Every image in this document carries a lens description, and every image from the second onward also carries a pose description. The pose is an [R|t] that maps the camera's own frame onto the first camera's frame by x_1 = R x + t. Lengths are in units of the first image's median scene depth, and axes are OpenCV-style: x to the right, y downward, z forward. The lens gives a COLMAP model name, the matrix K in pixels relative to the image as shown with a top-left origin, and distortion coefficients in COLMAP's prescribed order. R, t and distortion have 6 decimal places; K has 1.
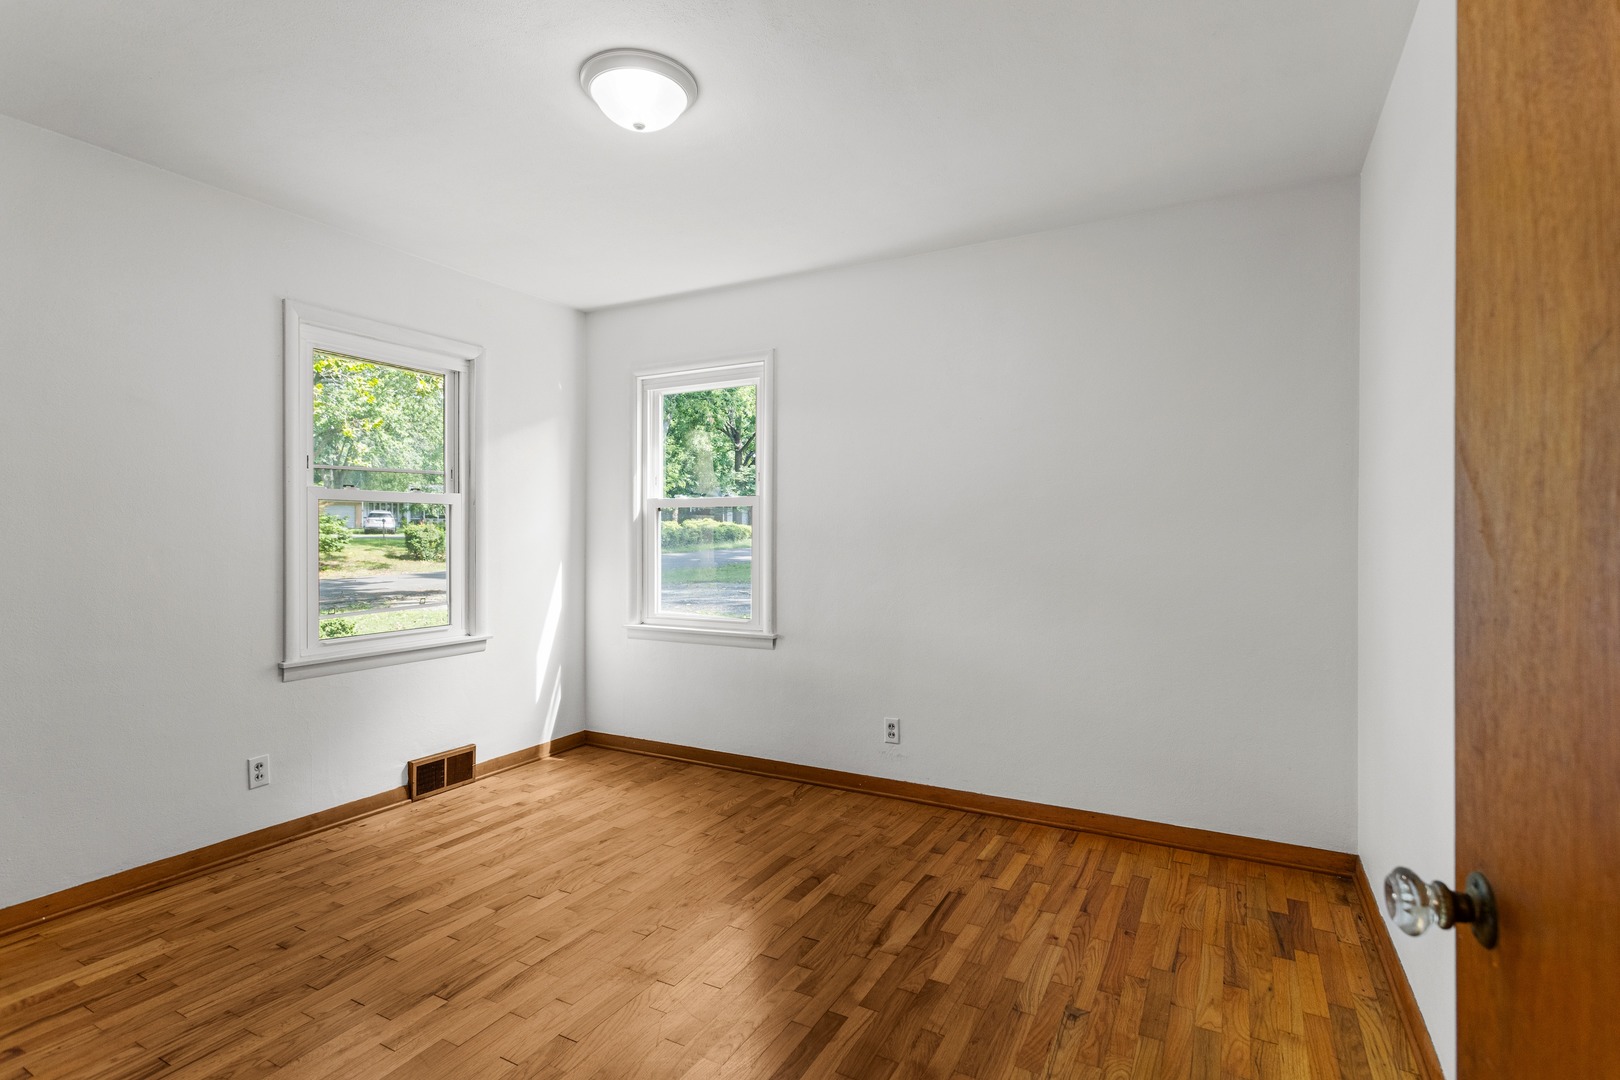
lens RADIAL K [[775.7, 0, 810.2], [0, 775.7, 529.8], [0, 0, 1]] dist [0.001900, 0.000696]
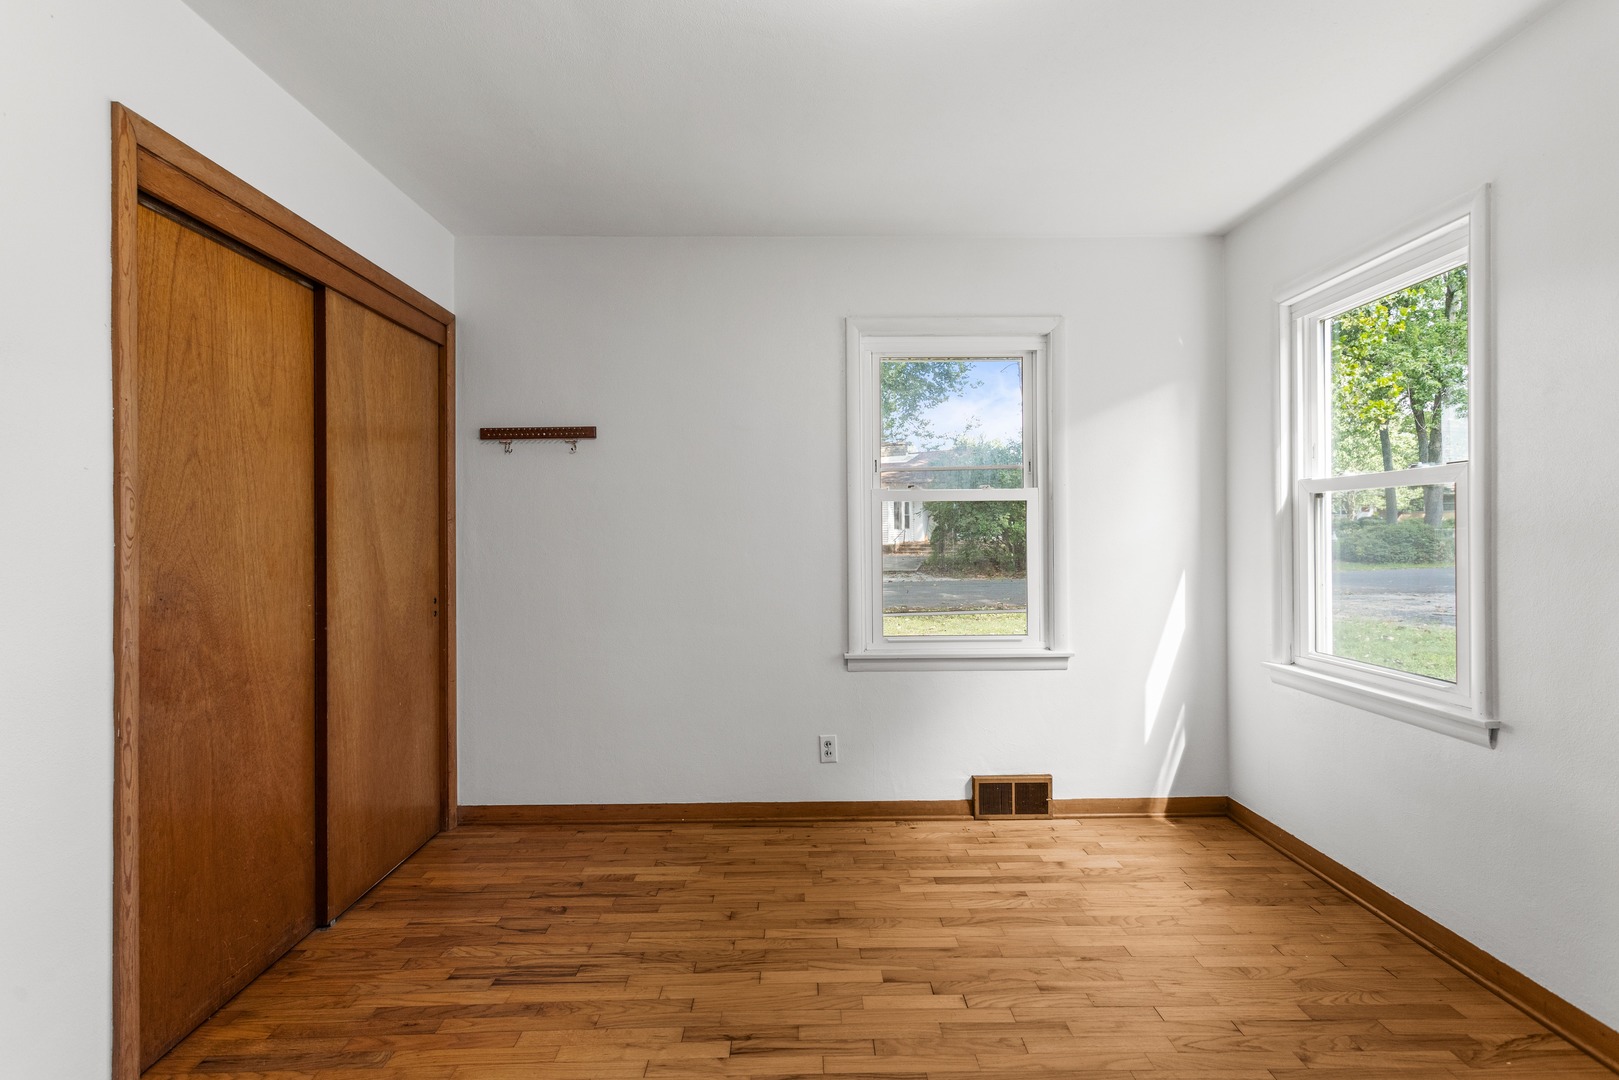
lens RADIAL K [[775.2, 0, 809.7], [0, 775.2, 529.8], [0, 0, 1]] dist [0.001900, 0.000696]
pose [[0.492132, -0.008183, -0.870482, 0.211039], [0.009325, 0.999948, -0.004128, 0.002829], [0.870471, -0.006086, 0.492183, 0.376288]]
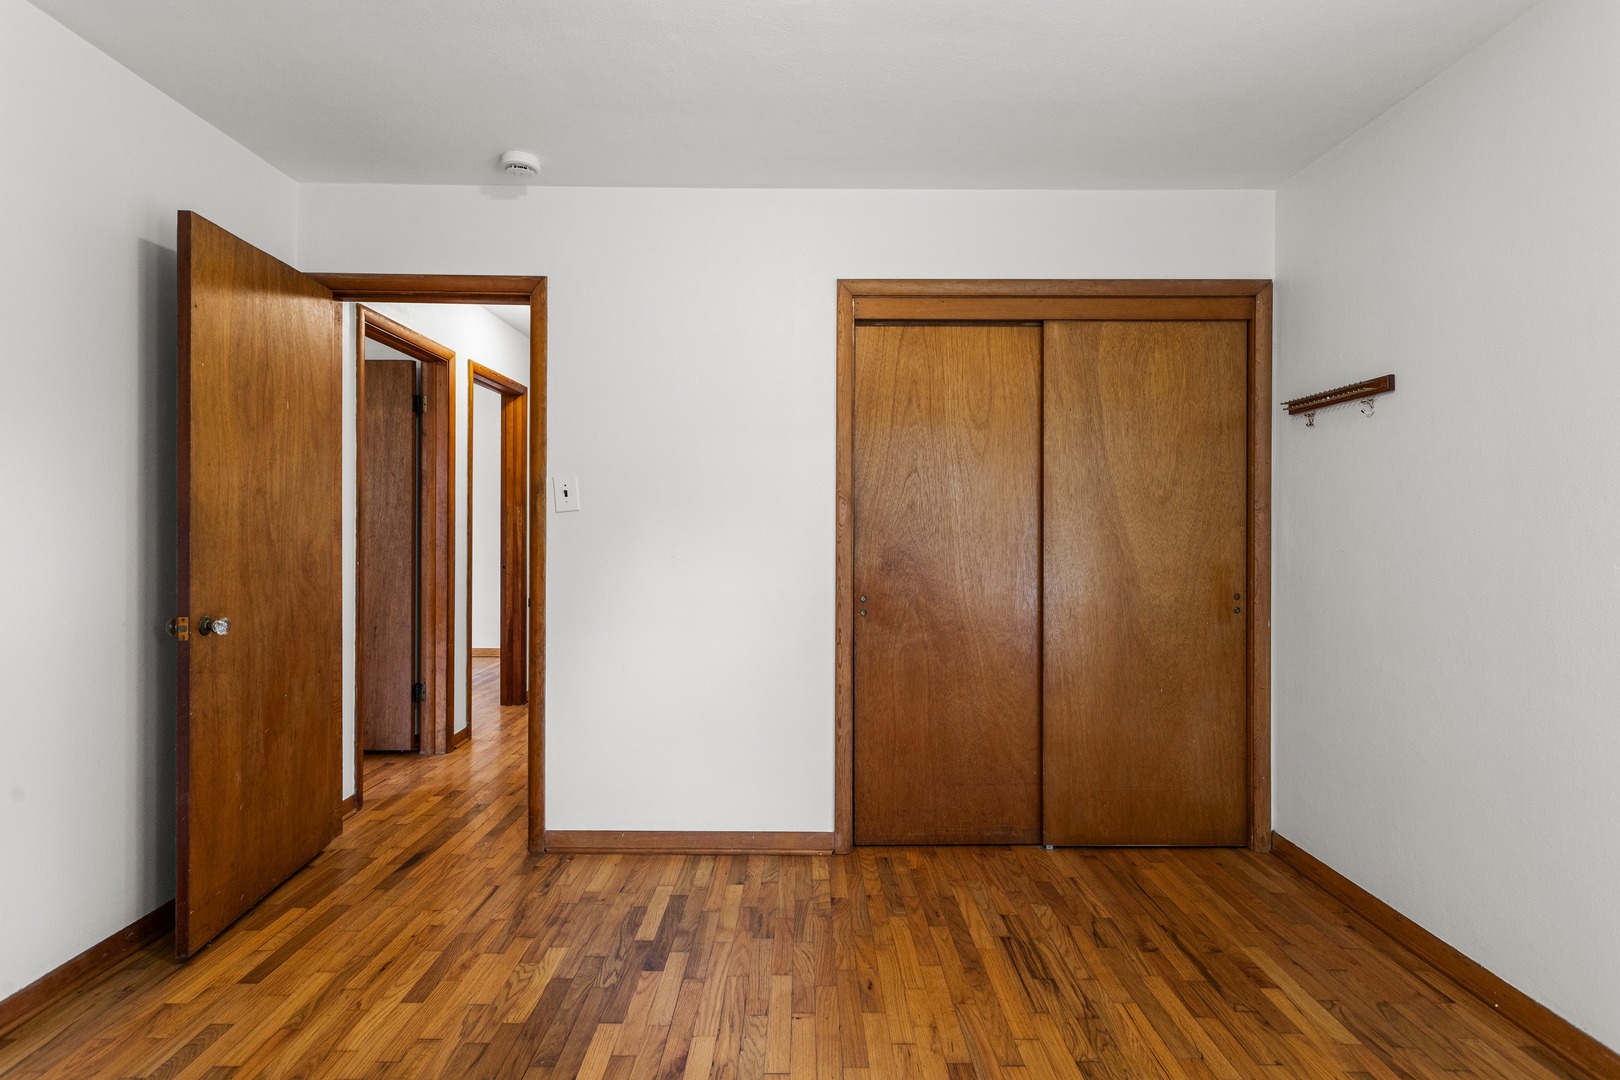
lens RADIAL K [[781.3, 0, 811.5], [0, 781.3, 520.3], [0, 0, 1]] dist [0.002963, 0.001337]
pose [[-0.875147, -0.008416, -0.483783, 0.023715], [-0.003785, 0.999937, -0.010548, 0.005816], [0.483842, -0.007400, -0.875124, 0.968797]]
